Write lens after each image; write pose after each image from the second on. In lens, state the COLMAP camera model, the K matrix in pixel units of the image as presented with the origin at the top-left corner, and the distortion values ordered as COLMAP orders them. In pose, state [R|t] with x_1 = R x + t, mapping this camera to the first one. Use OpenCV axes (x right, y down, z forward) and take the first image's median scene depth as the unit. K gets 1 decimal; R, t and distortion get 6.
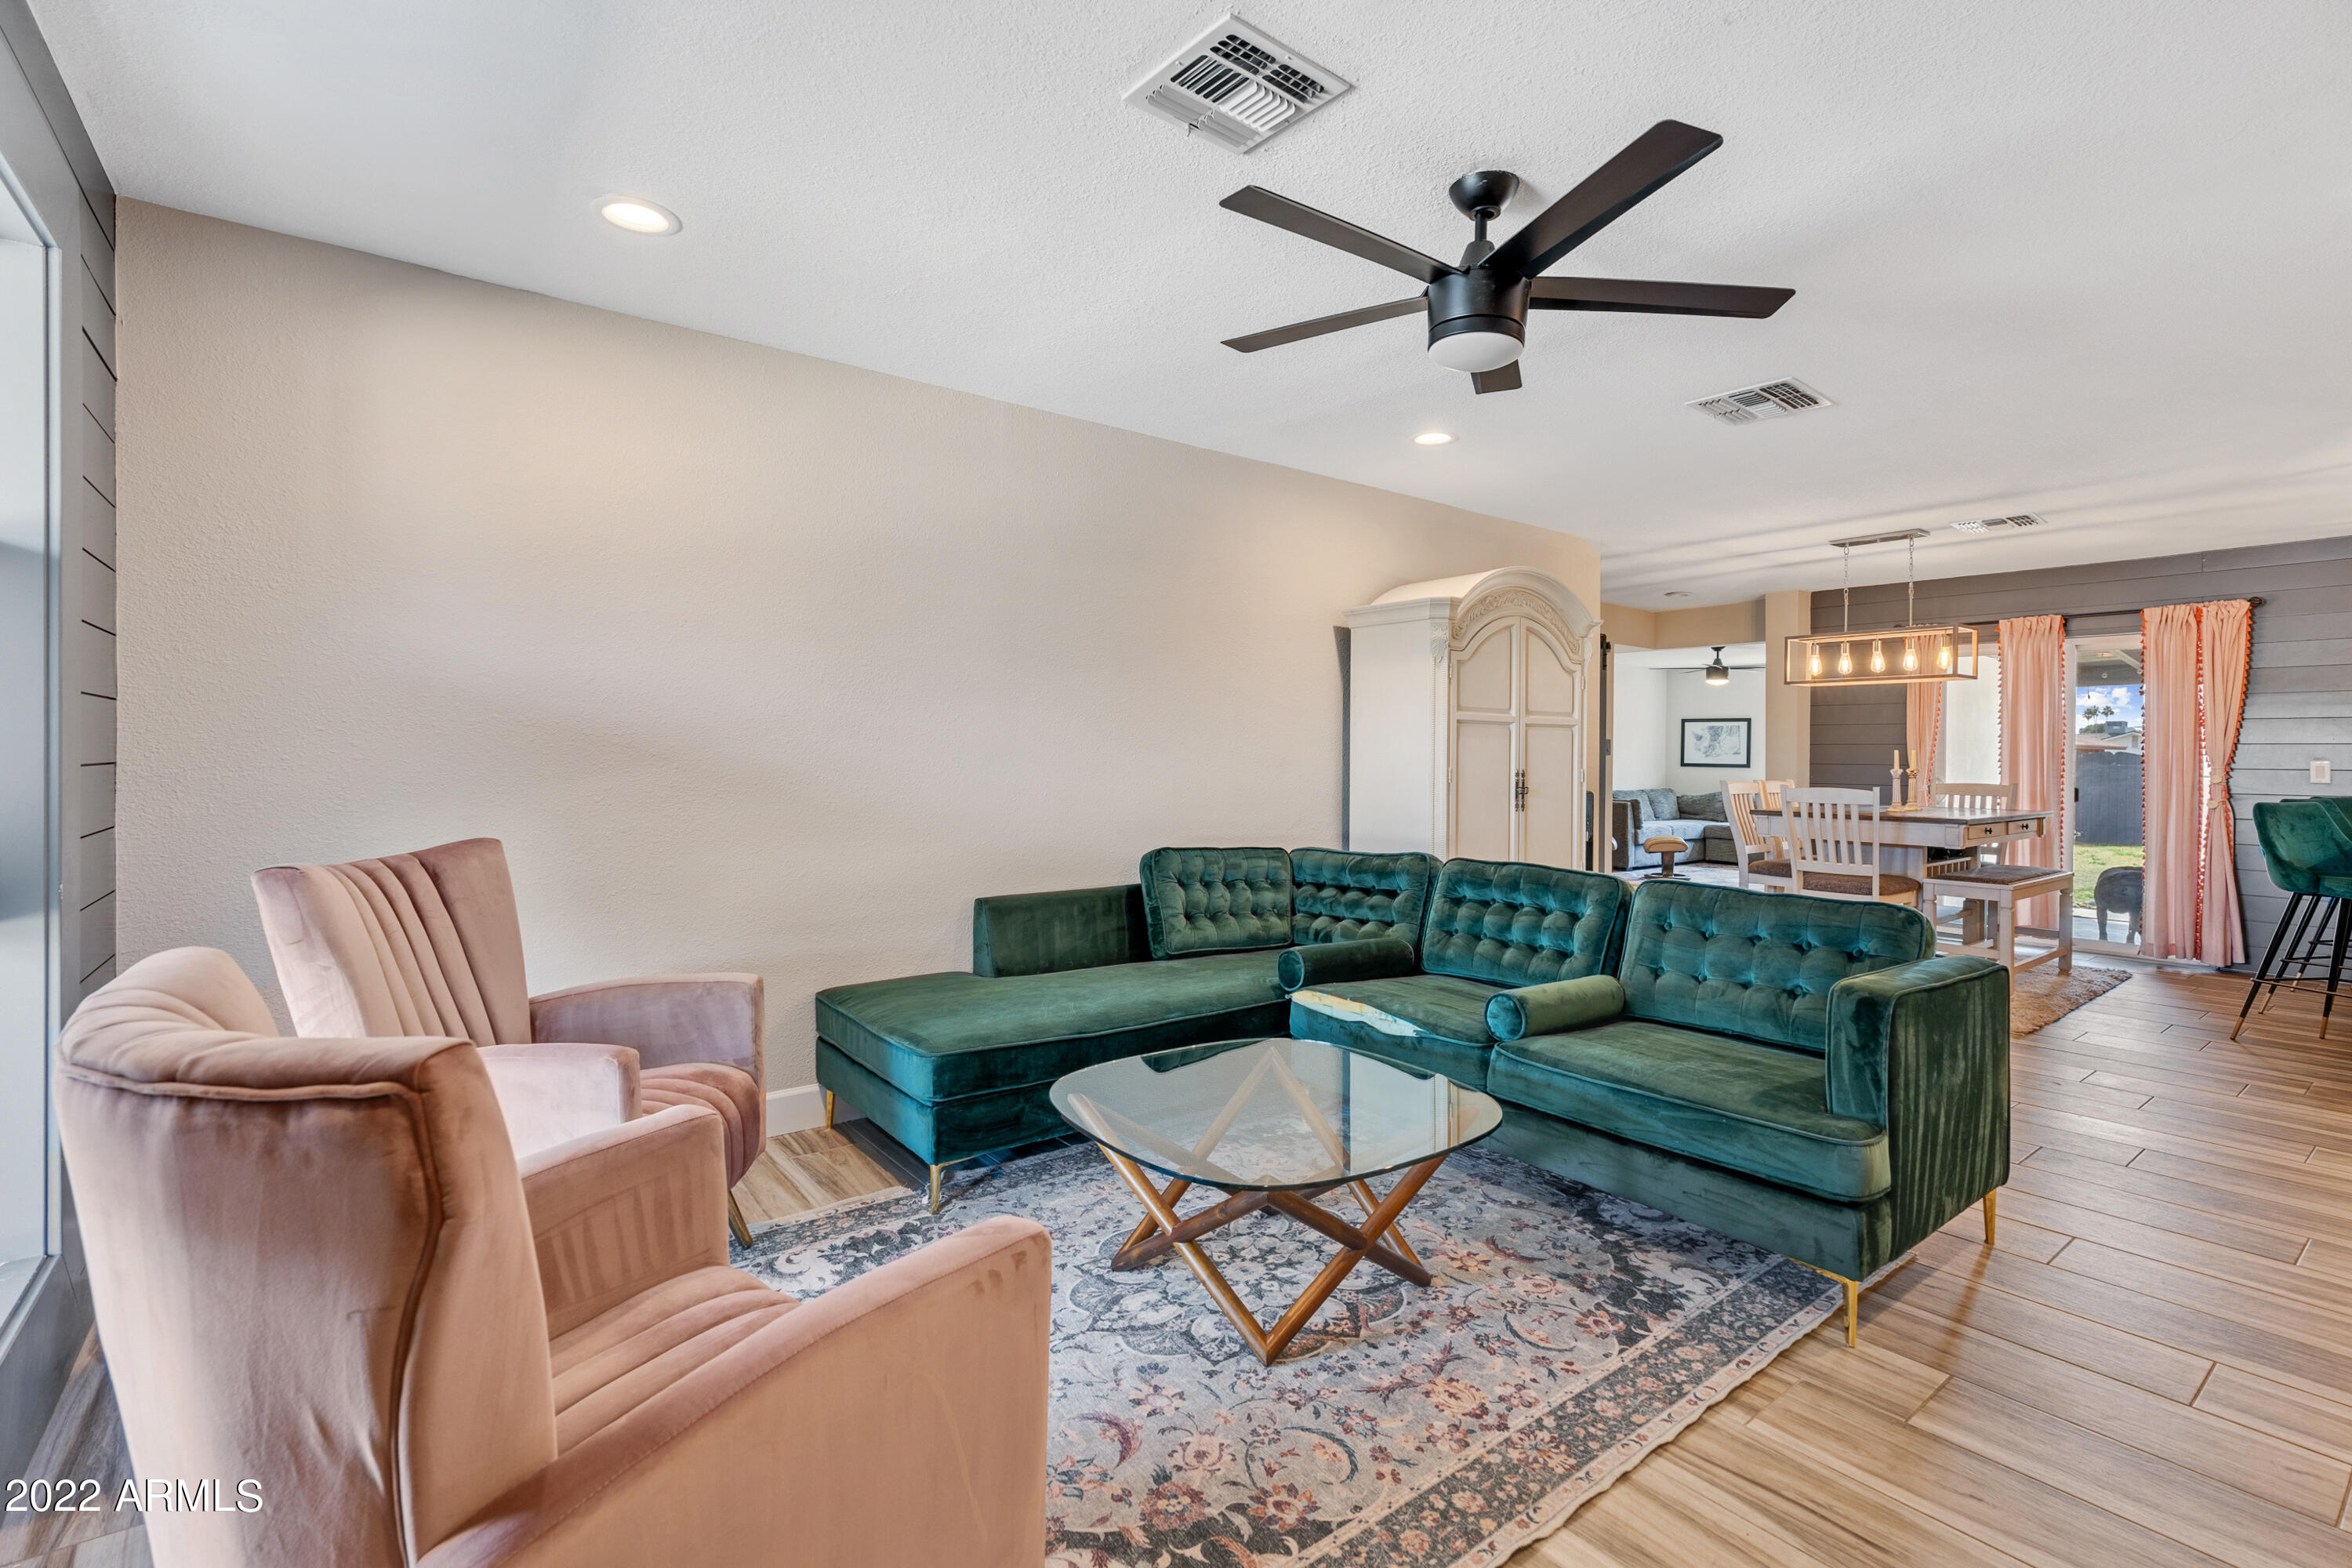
lens RADIAL K [[1069.2, 0, 1209.9], [0, 1069.2, 754.8], [0, 0, 1]] dist [-0.001586, 0.000038]
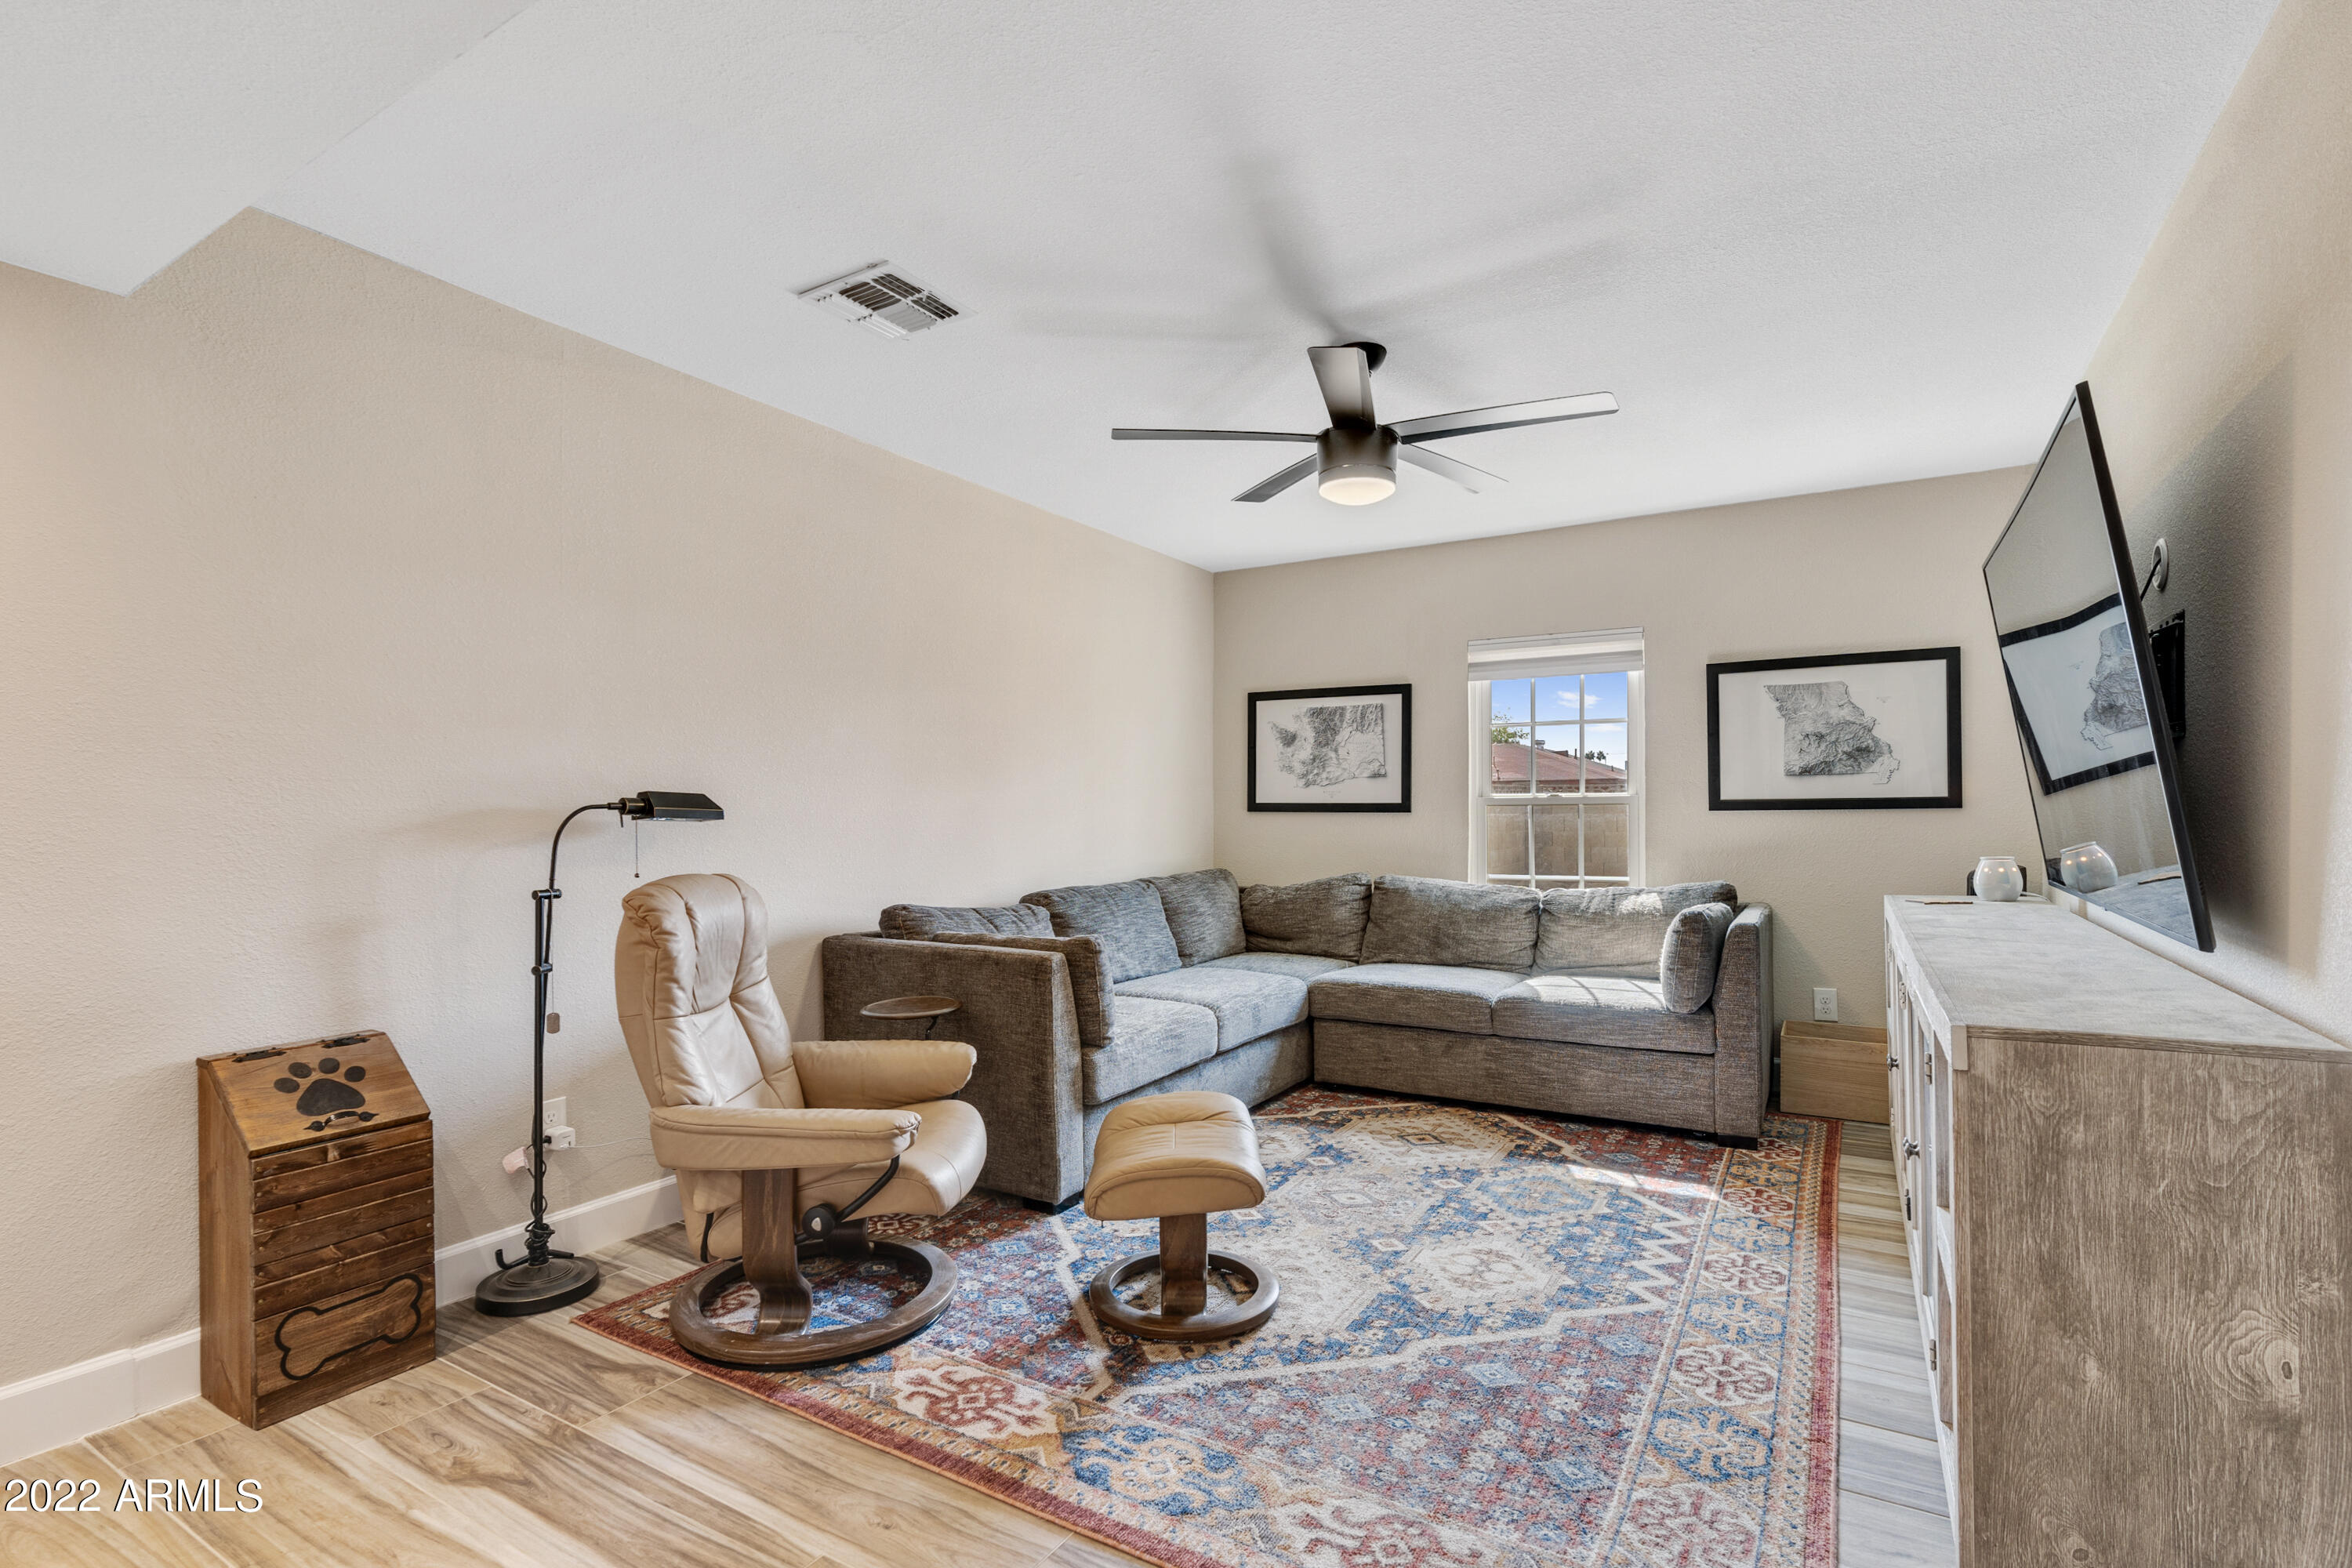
lens RADIAL K [[1142.6, 0, 1176.0], [0, 1142.6, 784.0], [0, 0, 1]] dist [0.000123, -0.000005]
pose [[0.943550, -0.008178, 0.331131, 0.324388], [0.013070, 0.999836, -0.012550, 0.006630], [-0.330974, 0.016169, 0.943501, 0.717755]]
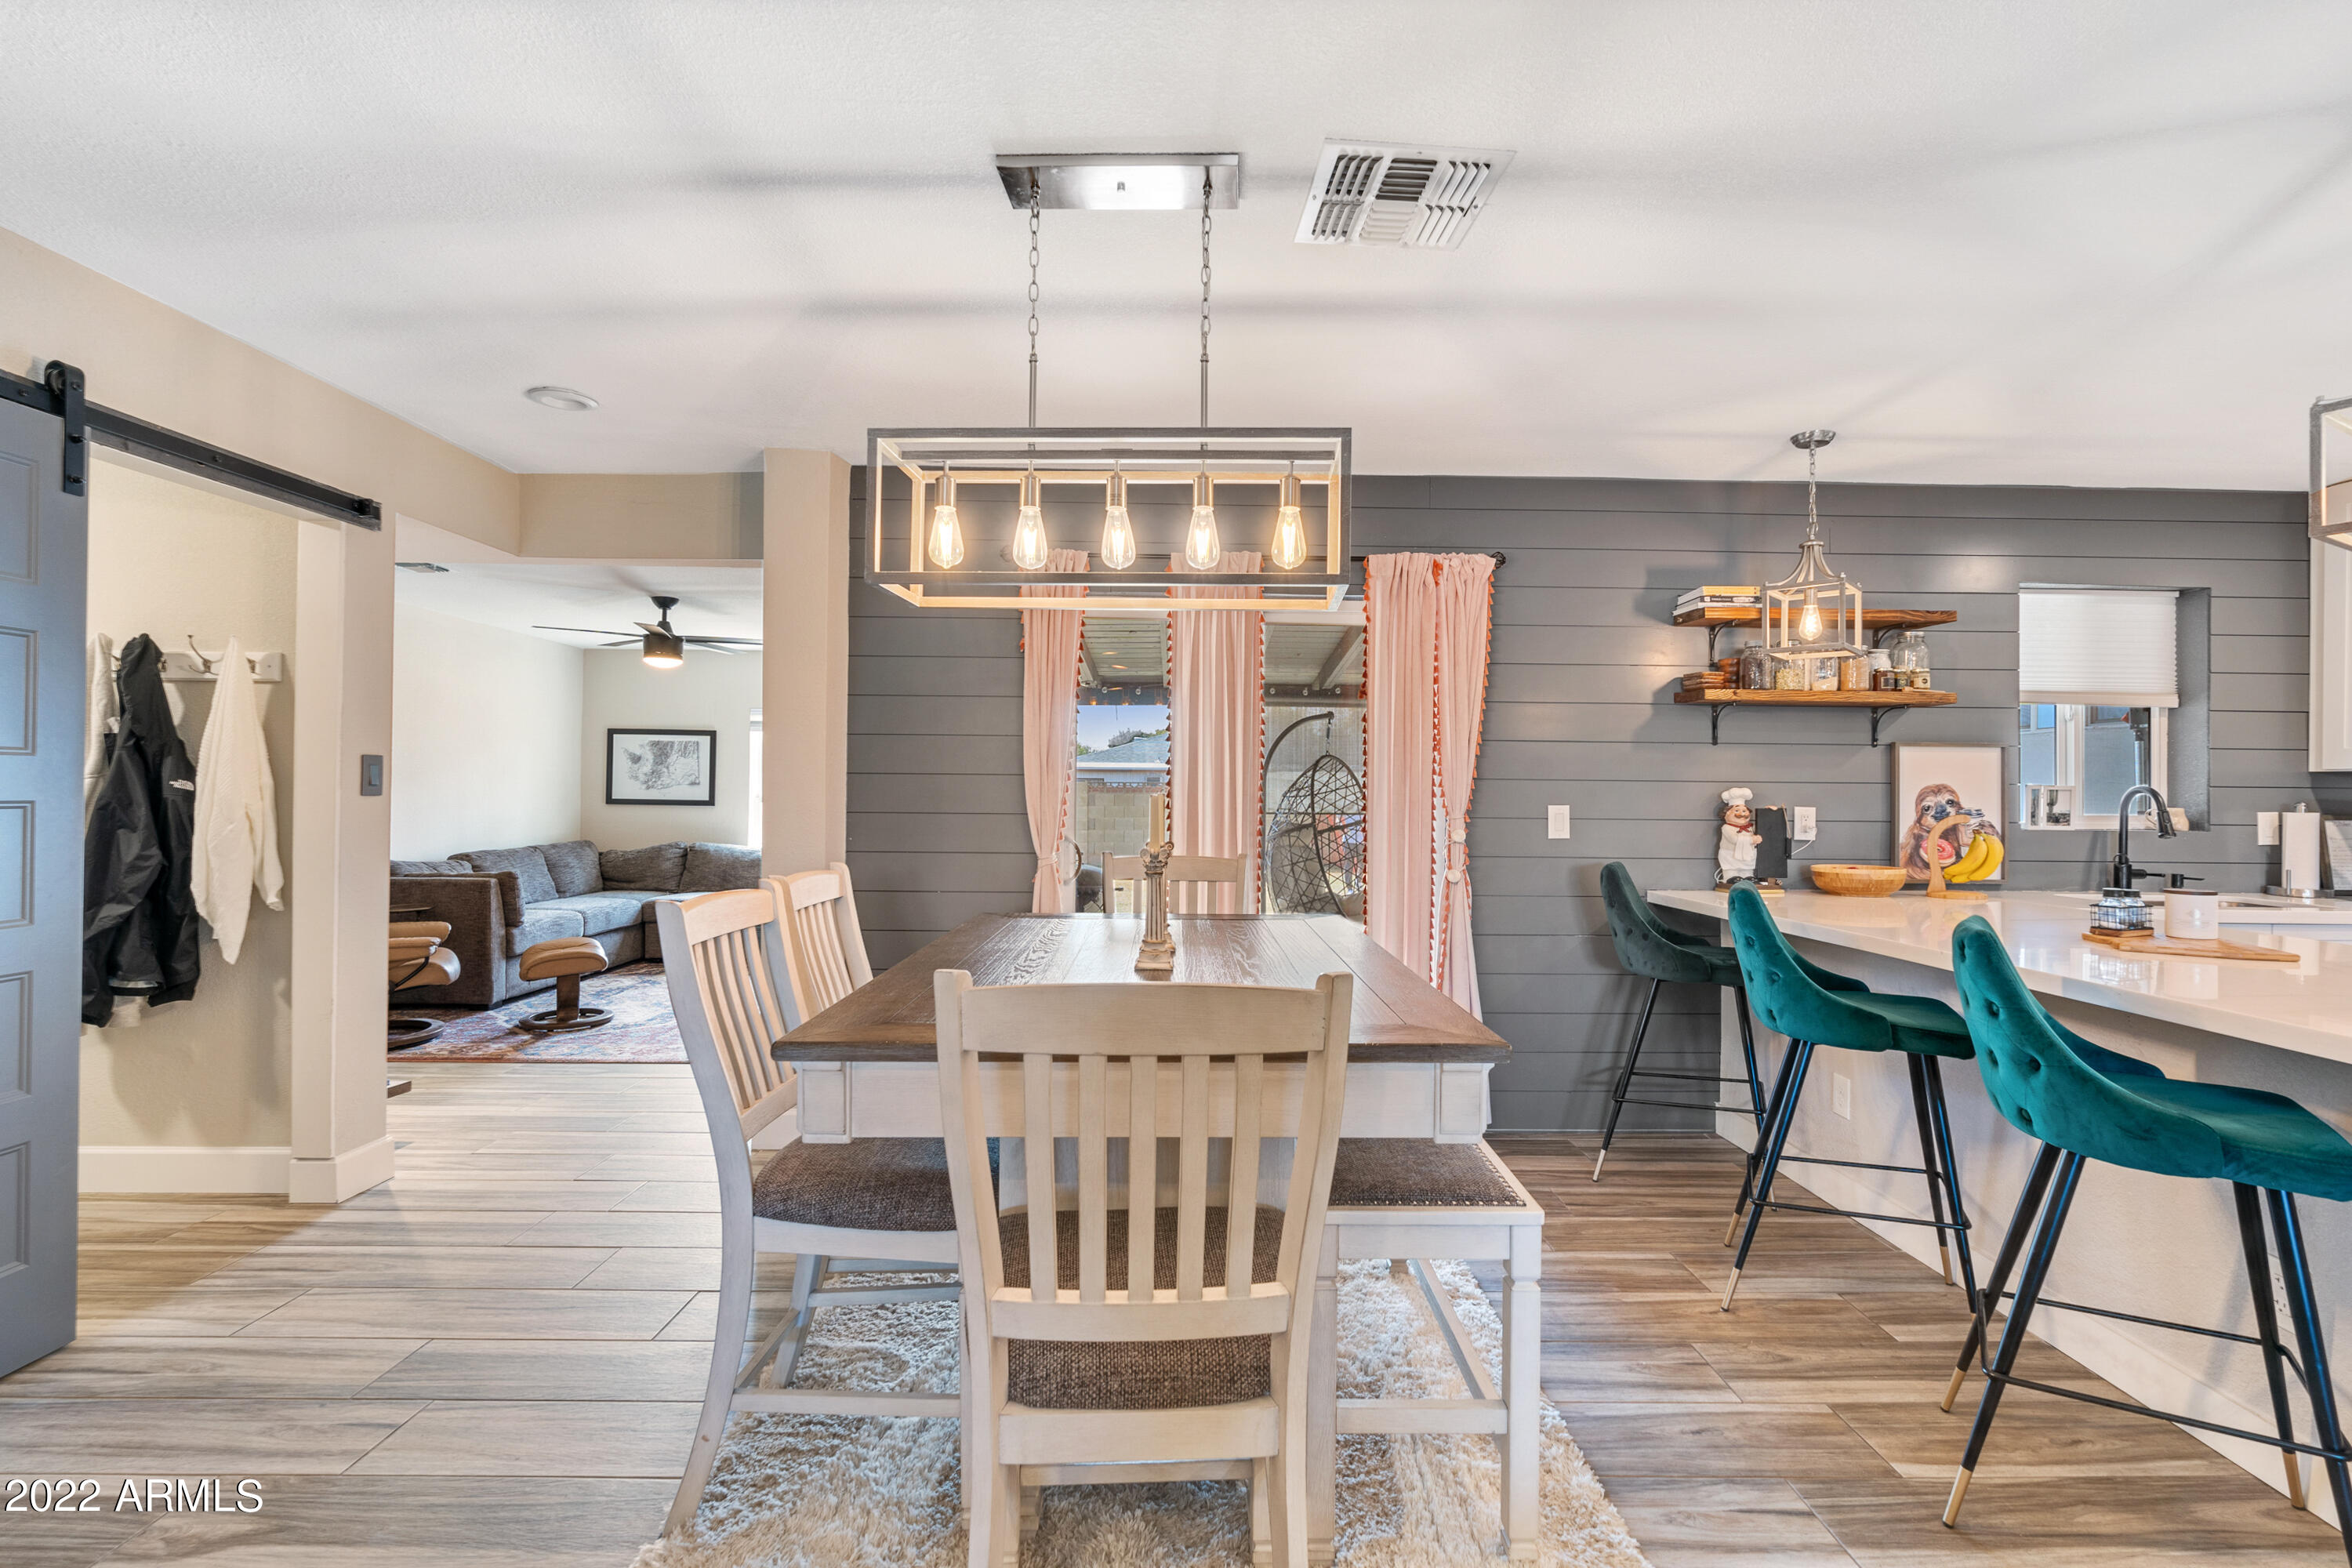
lens RADIAL K [[1070.8, 0, 1200.1], [0, 1070.8, 781.9], [0, 0, 1]] dist [-0.001000, 0.000286]
pose [[0.618858, 0.002681, 0.785499, 0.191720], [-0.004280, 0.999991, -0.000041, -0.004447], [-0.785491, -0.003336, 0.618863, 0.396891]]
